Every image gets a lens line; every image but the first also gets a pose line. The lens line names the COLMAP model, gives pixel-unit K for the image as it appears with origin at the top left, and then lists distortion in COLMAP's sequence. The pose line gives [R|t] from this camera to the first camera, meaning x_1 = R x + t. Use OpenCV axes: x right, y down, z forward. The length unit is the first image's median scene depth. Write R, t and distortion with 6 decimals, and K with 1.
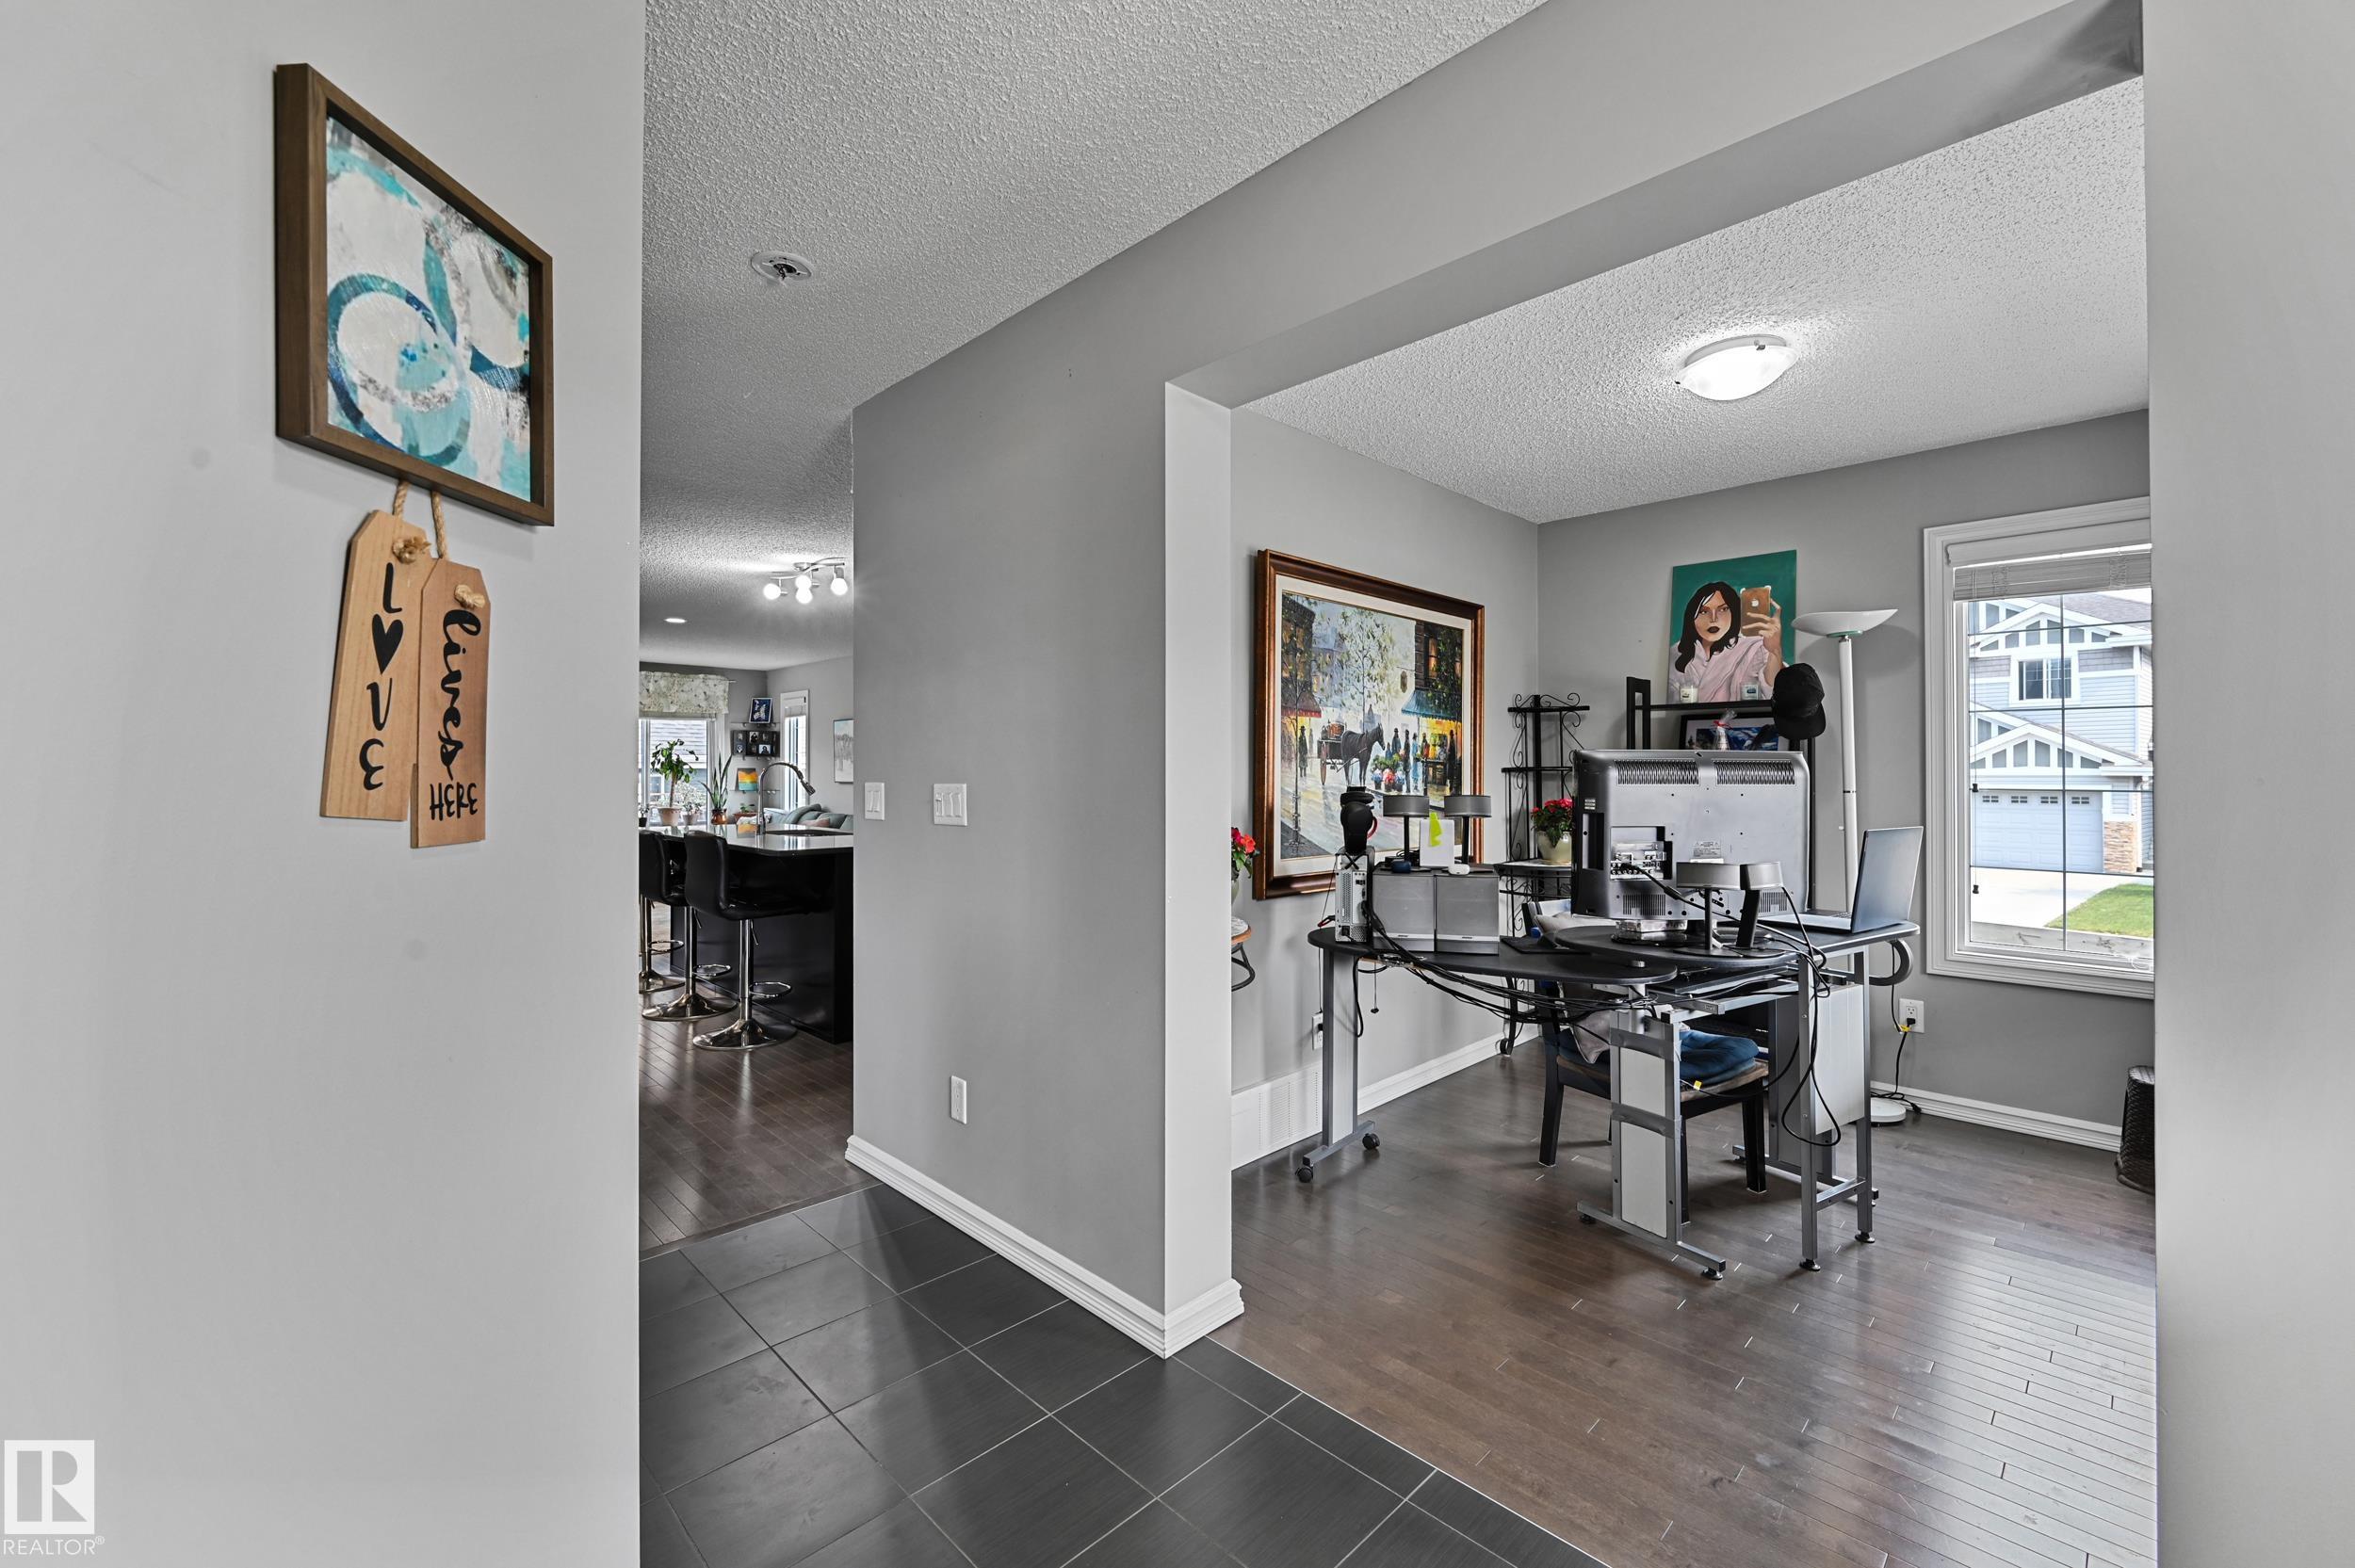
lens RADIAL K [[936.4, 0, 1184.3], [0, 936.4, 771.5], [0, 0, 1]] dist [-0.002064, 0.000746]
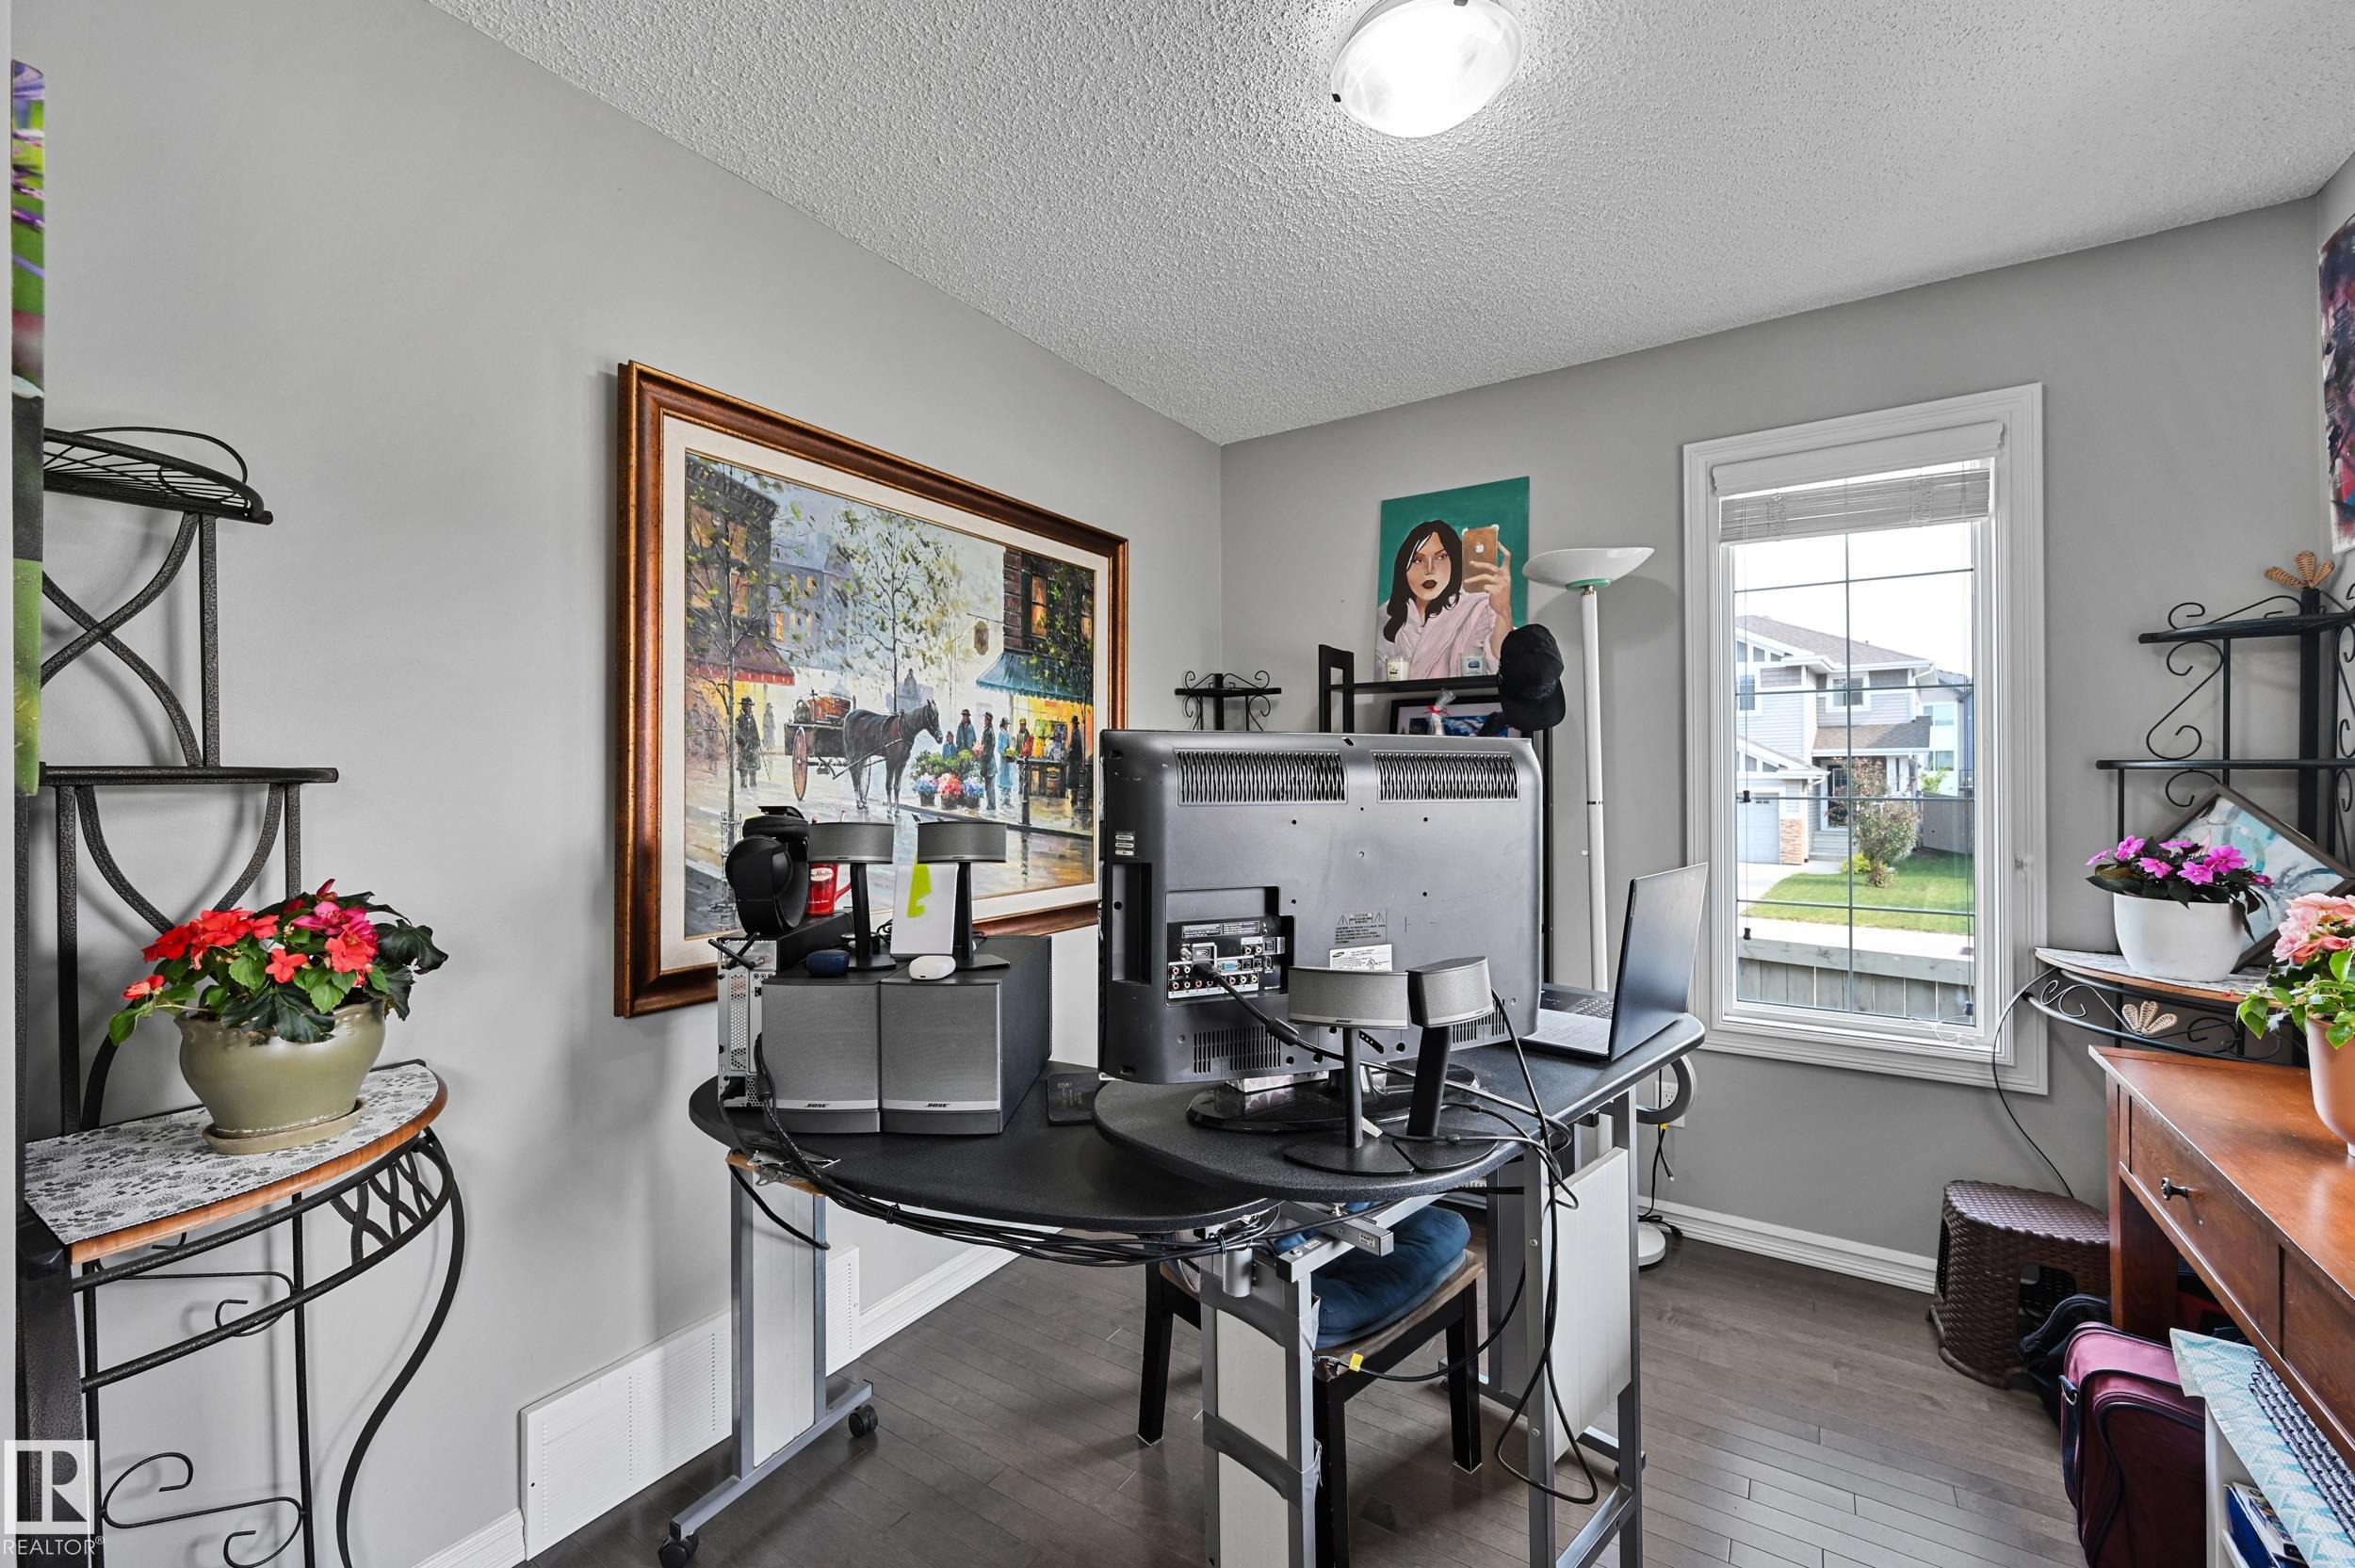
lens RADIAL K [[936.4, 0, 1177.6], [0, 936.4, 781.7], [0, 0, 1]] dist [-0.002064, 0.000746]
pose [[0.977795, -0.004773, 0.209511, 0.245419], [0.003889, 0.999982, 0.004635, 0.000656], [-0.209529, -0.003717, 0.977795, 0.362603]]
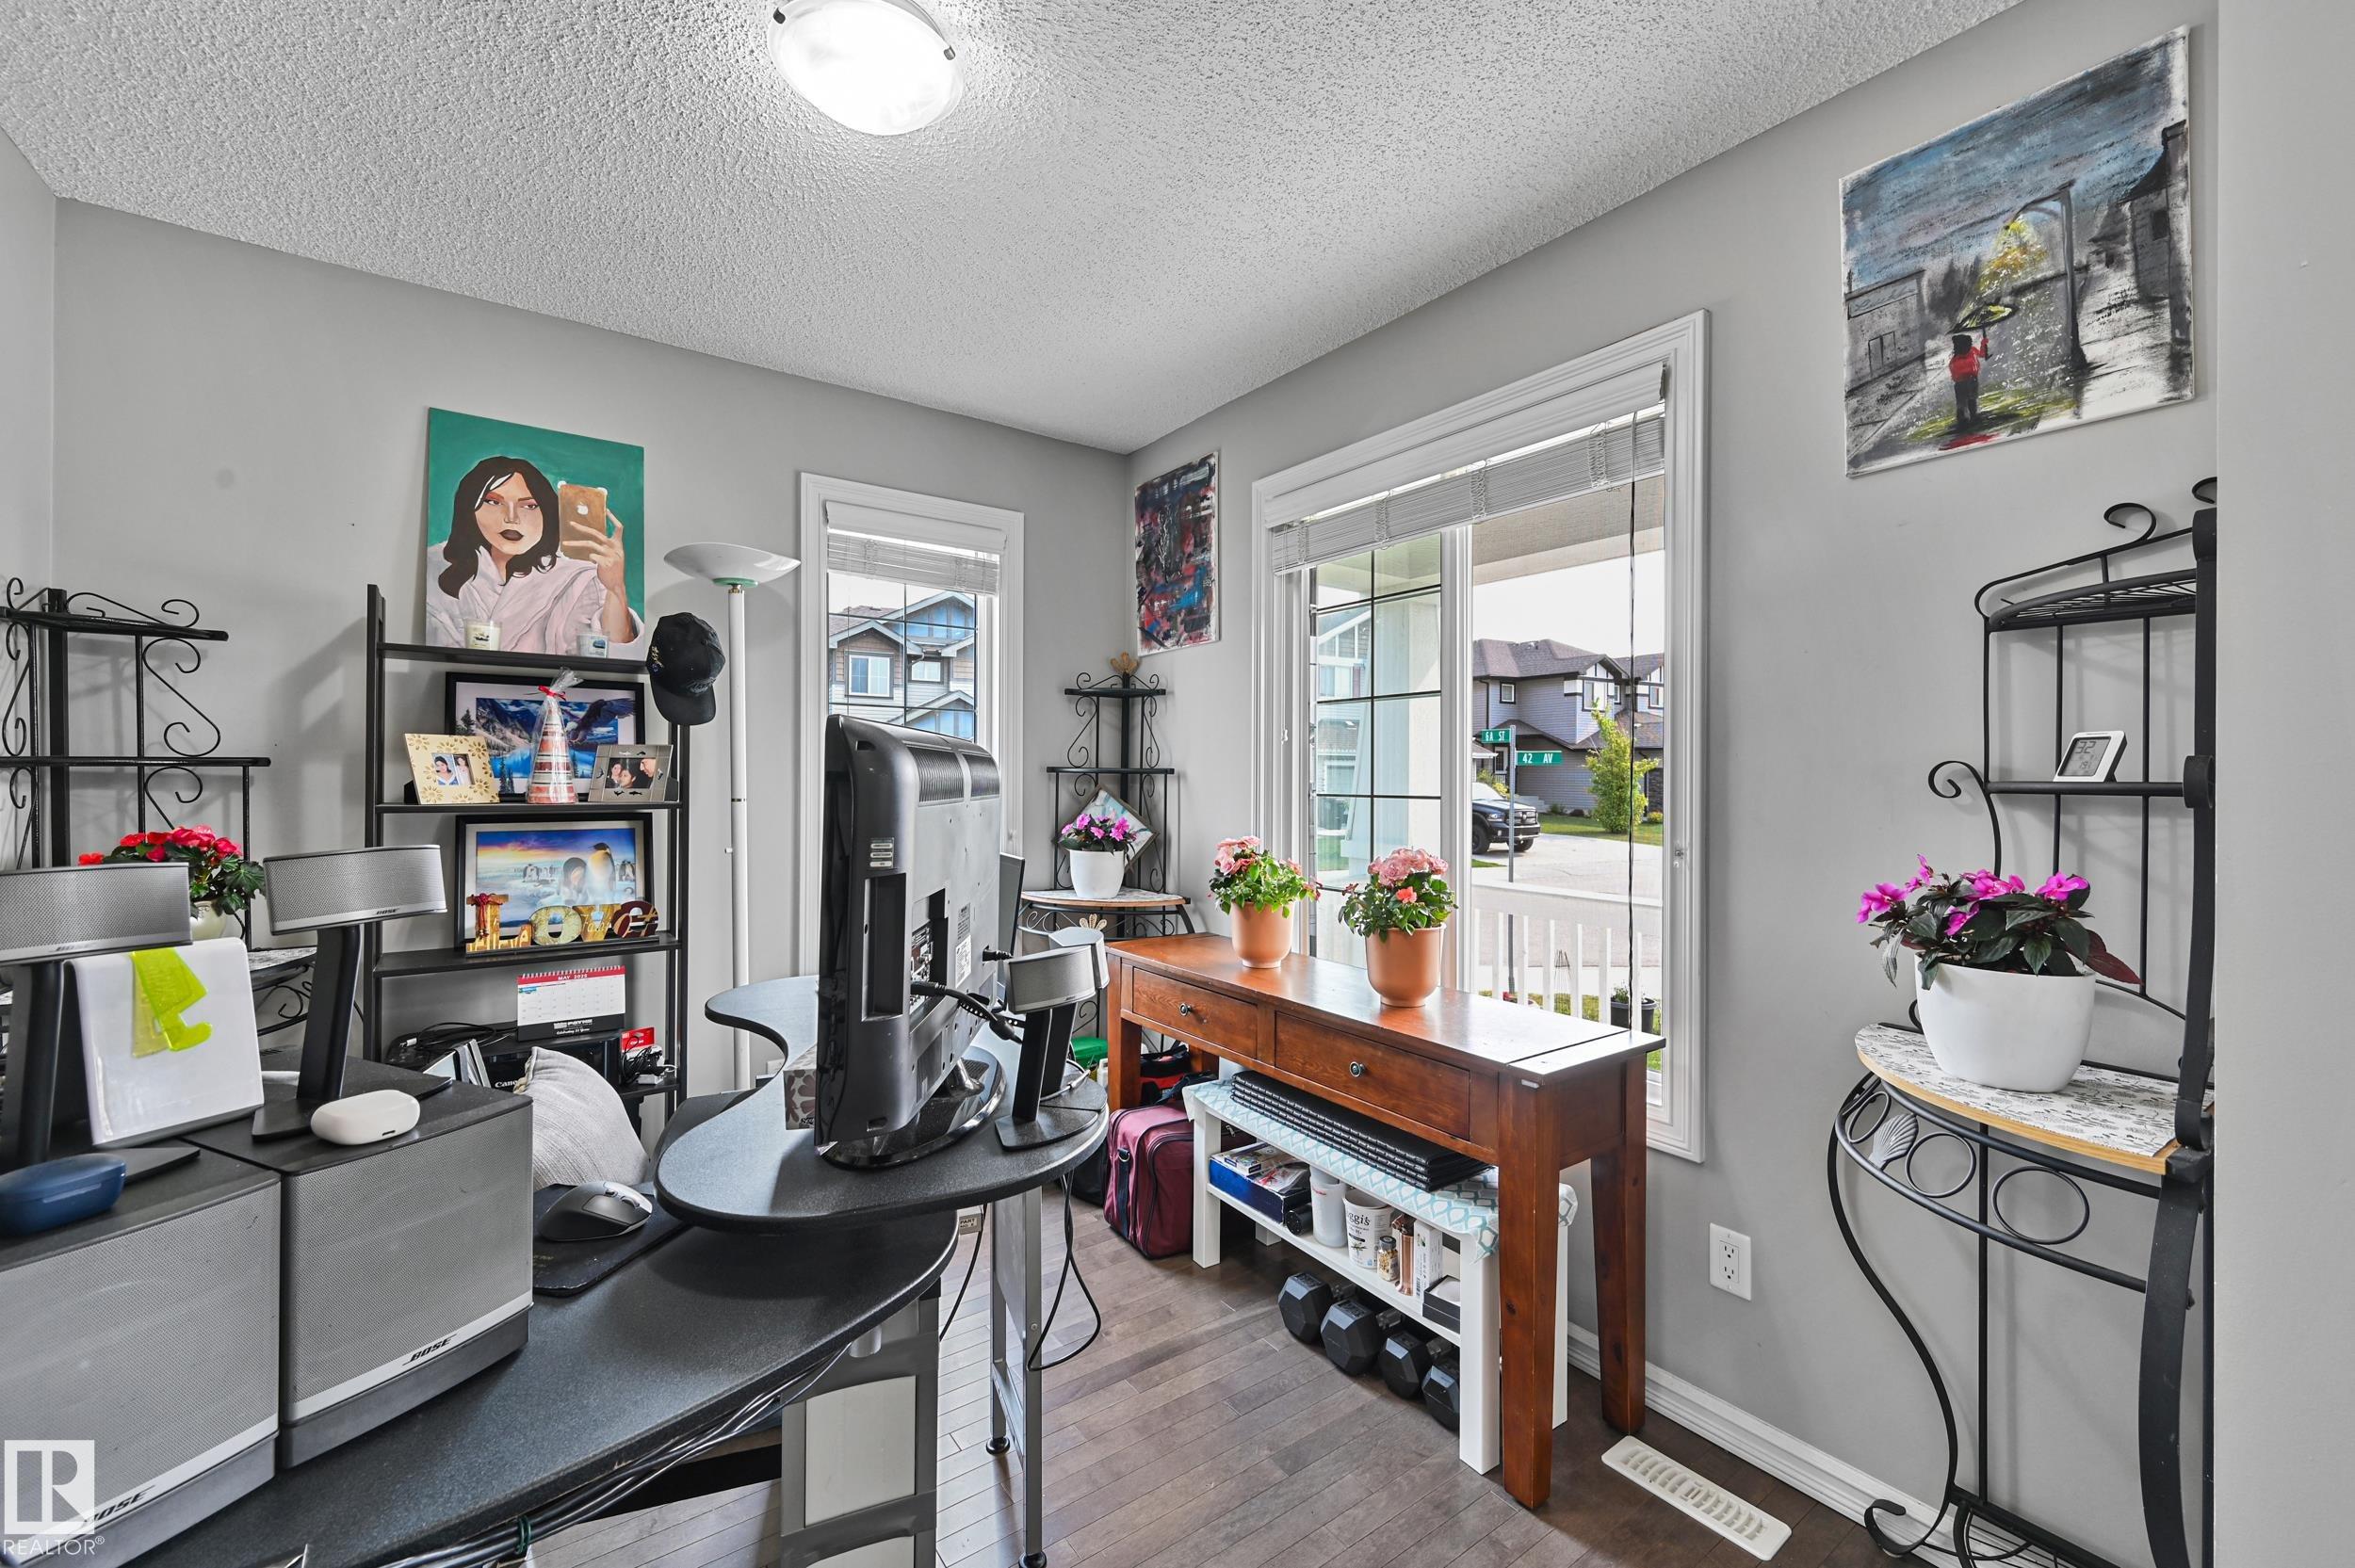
lens RADIAL K [[936.4, 0, 1173.5], [0, 936.4, 776.9], [0, 0, 1]] dist [-0.002064, 0.000746]
pose [[0.163242, 0.001058, 0.986586, 0.046966], [-0.008003, 0.999968, 0.000252, 0.000667], [-0.986554, -0.007937, 0.163245, 0.549479]]
